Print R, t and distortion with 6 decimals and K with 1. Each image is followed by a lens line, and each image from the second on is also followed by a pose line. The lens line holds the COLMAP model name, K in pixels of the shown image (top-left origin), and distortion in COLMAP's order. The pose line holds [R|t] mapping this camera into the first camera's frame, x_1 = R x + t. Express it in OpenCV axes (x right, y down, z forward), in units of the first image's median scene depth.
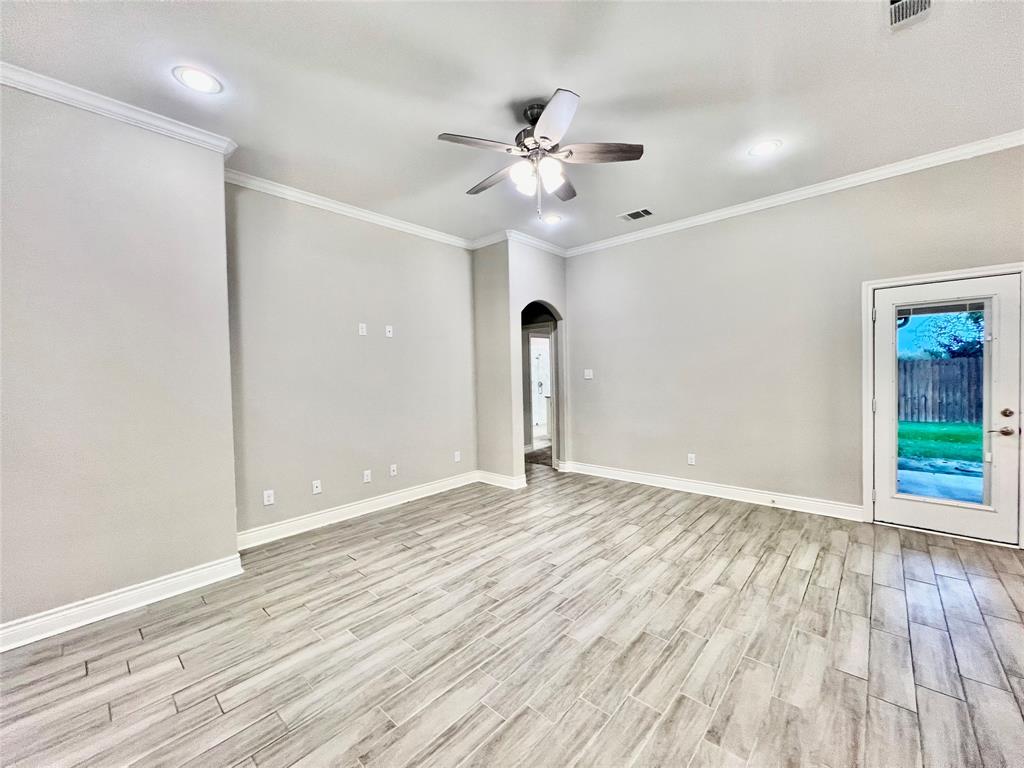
lens RADIAL K [[410.9, 0, 518.6], [0, 410.9, 380.6], [0, 0, 1]] dist [0.000227, -0.000110]
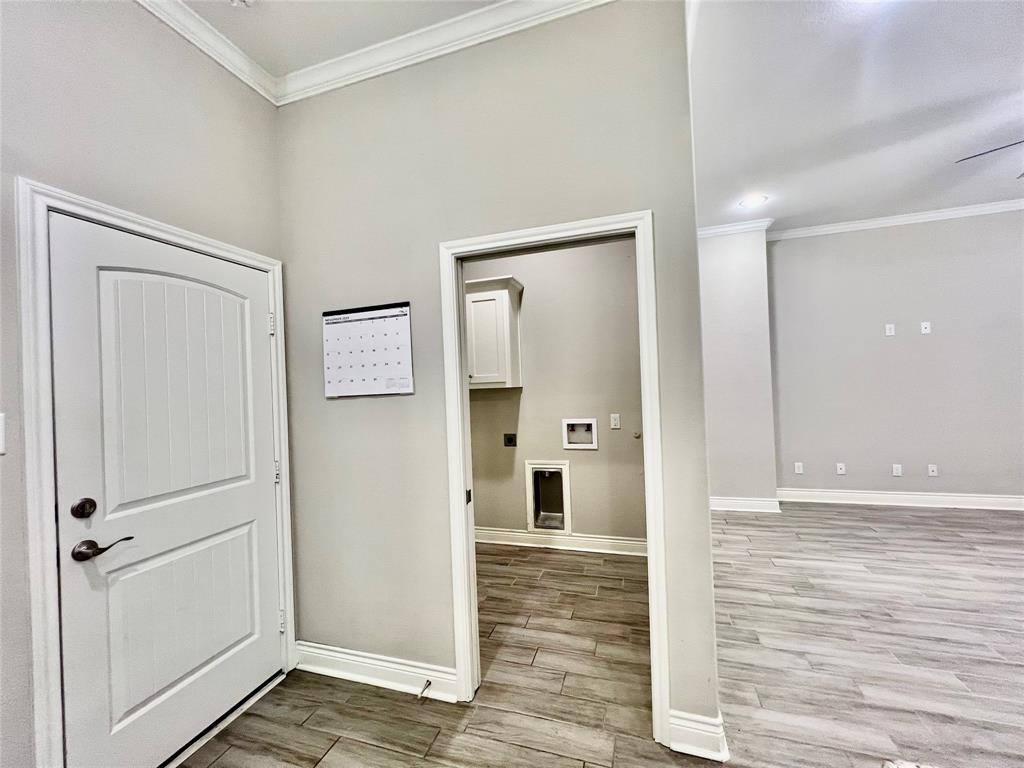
lens RADIAL K [[410.1, 0, 513.2], [0, 410.1, 382.6], [0, 0, 1]] dist [-0.001701, 0.000426]
pose [[0.410967, 0.000969, -0.911650, 0.246917], [0.008686, 0.999950, 0.004979, -0.004008], [0.911609, -0.009965, 0.410938, -0.430023]]
